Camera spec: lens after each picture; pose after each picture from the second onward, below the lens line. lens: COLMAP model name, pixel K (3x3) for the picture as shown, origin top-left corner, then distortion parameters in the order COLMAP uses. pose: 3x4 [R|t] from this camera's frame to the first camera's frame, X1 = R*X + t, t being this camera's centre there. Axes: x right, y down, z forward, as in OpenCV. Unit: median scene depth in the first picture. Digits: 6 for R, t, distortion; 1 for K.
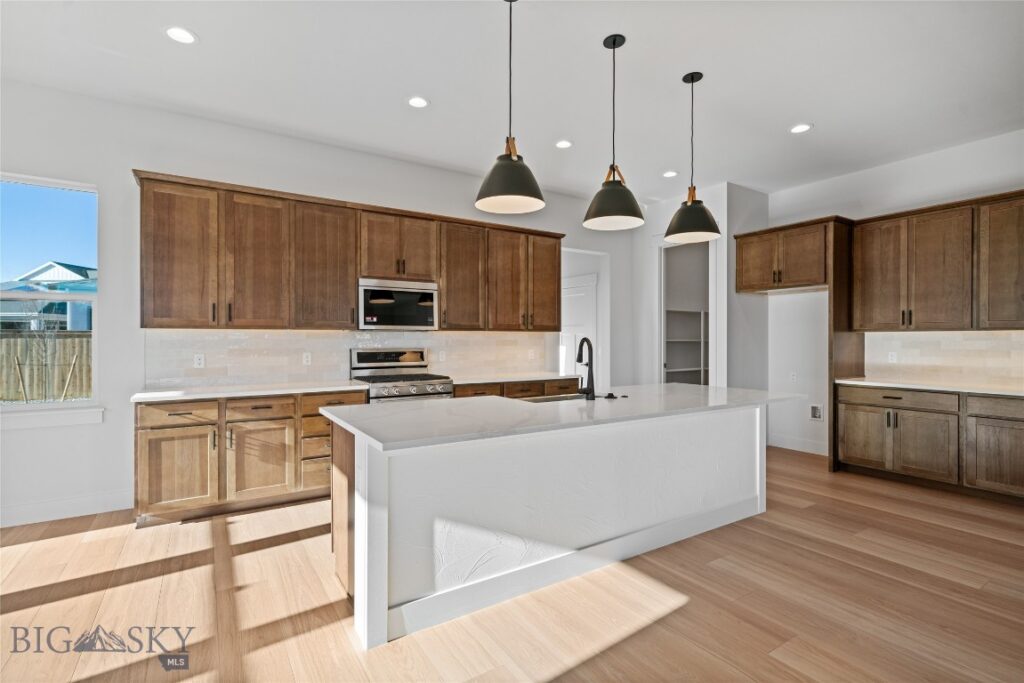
lens RADIAL K [[482.3, 0, 505.9], [0, 482.3, 341.0], [0, 0, 1]] dist [0.004611, 0.000096]
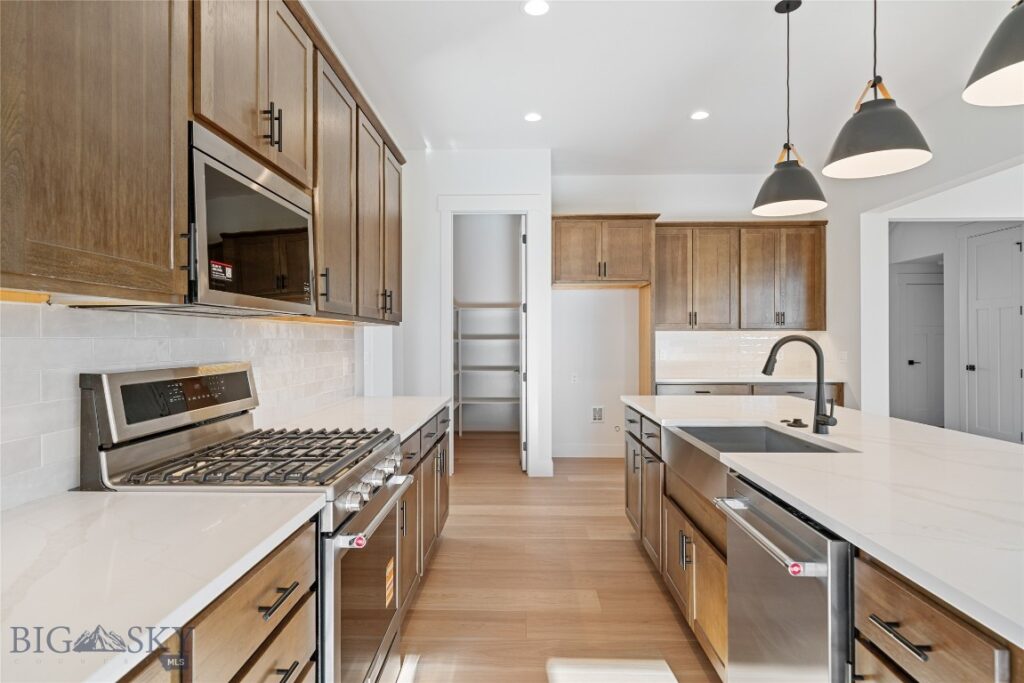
lens RADIAL K [[549.0, 0, 503.4], [0, 549.0, 335.8], [0, 0, 1]] dist [-0.020760, -0.000114]
pose [[0.568770, 0.003362, 0.822490, -0.436213], [0.005403, 0.999955, -0.007824, -0.001743], [-0.822479, 0.008894, 0.568726, 0.636238]]
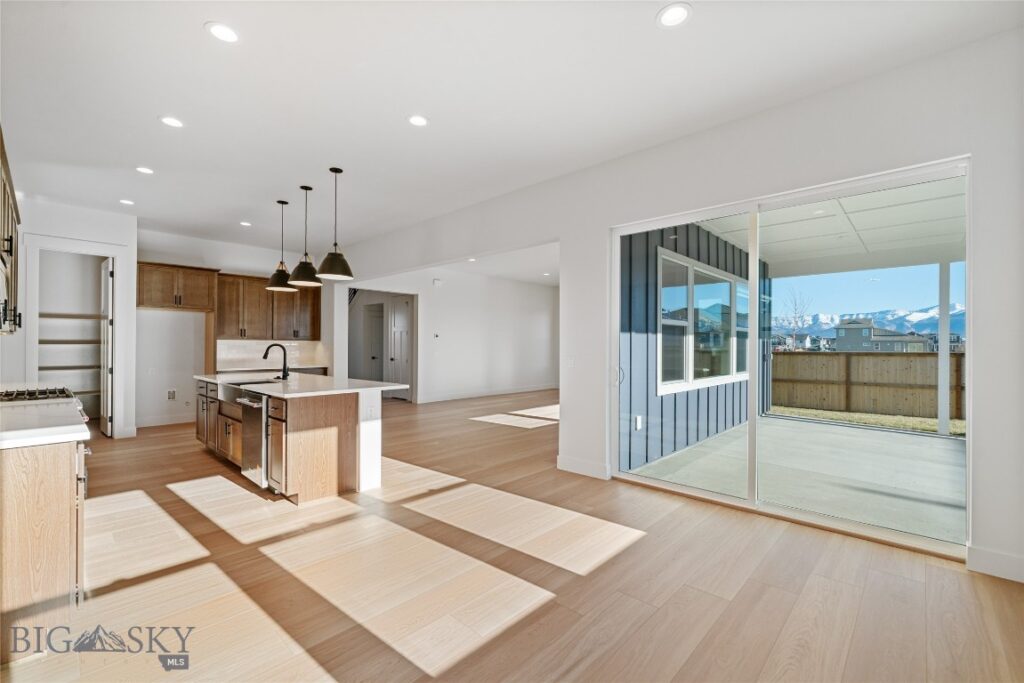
lens RADIAL K [[436.2, 0, 507.6], [0, 436.2, 345.9], [0, 0, 1]] dist [-0.002094, -0.000216]
pose [[-0.244878, -0.001624, 0.969552, -1.026590], [-0.000983, 0.999998, 0.001427, -0.000872], [-0.969553, -0.000604, -0.244879, 0.418631]]
